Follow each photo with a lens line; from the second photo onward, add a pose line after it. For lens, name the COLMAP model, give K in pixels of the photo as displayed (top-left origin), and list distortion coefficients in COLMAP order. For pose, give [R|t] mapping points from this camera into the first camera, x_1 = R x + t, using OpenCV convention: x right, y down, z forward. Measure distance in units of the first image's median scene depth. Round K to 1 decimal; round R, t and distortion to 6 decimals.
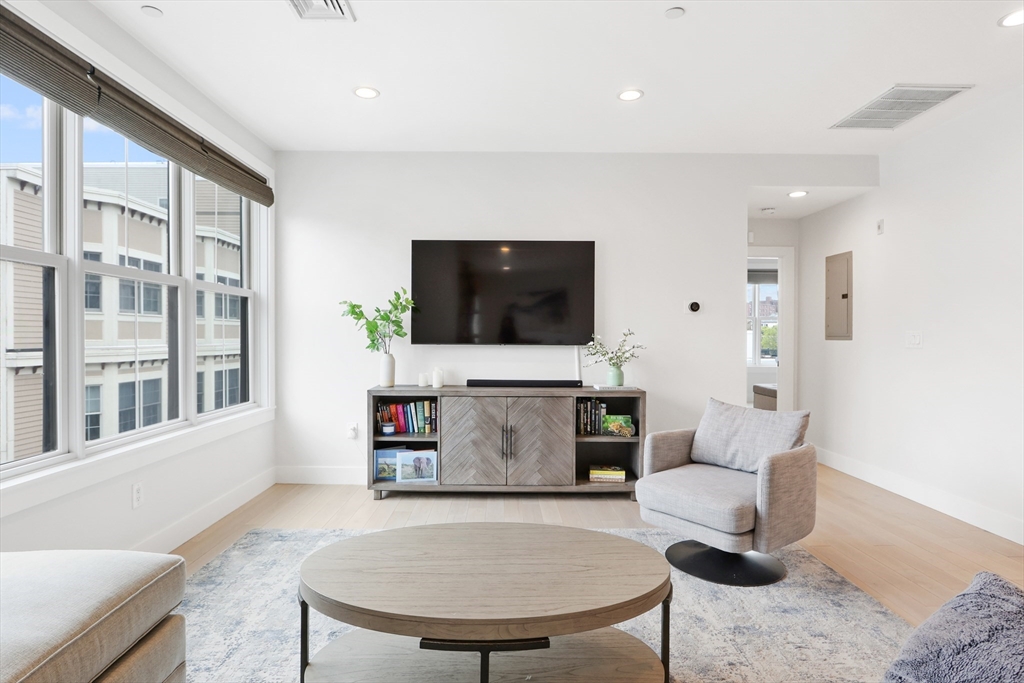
lens RADIAL K [[541.4, 0, 508.3], [0, 541.4, 340.7], [0, 0, 1]] dist [-0.007624, -0.003896]
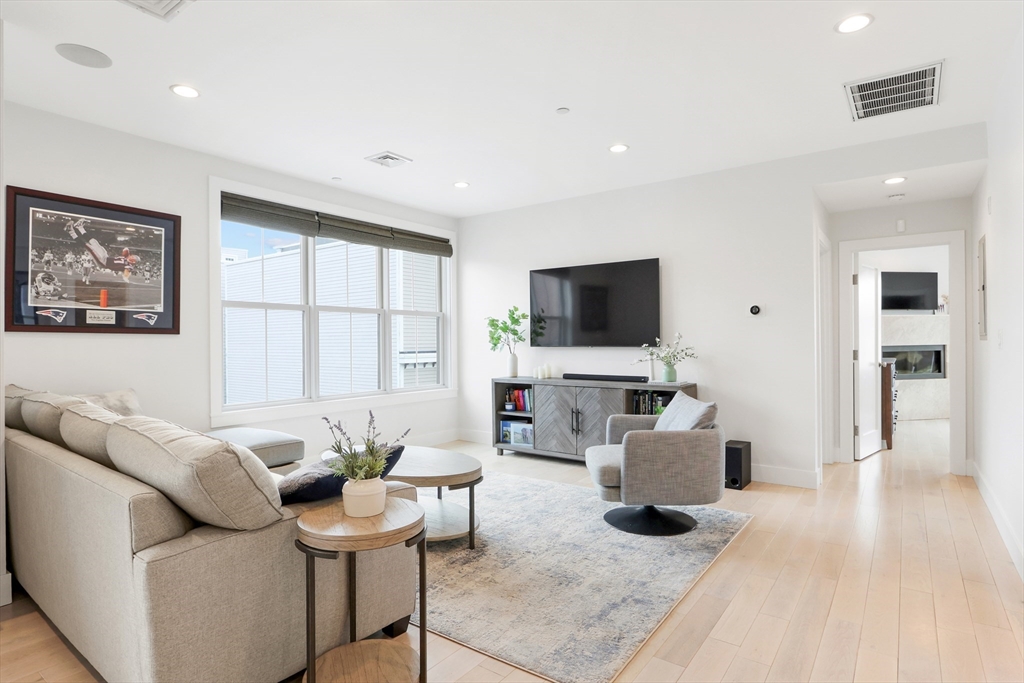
lens RADIAL K [[541.4, 0, 516.5], [0, 541.4, 341.7], [0, 0, 1]] dist [-0.007624, -0.003896]
pose [[0.806232, -0.009490, -0.591523, 0.634124], [0.006248, 0.999952, -0.007527, 0.004201], [0.591566, 0.002373, 0.806253, -0.131299]]
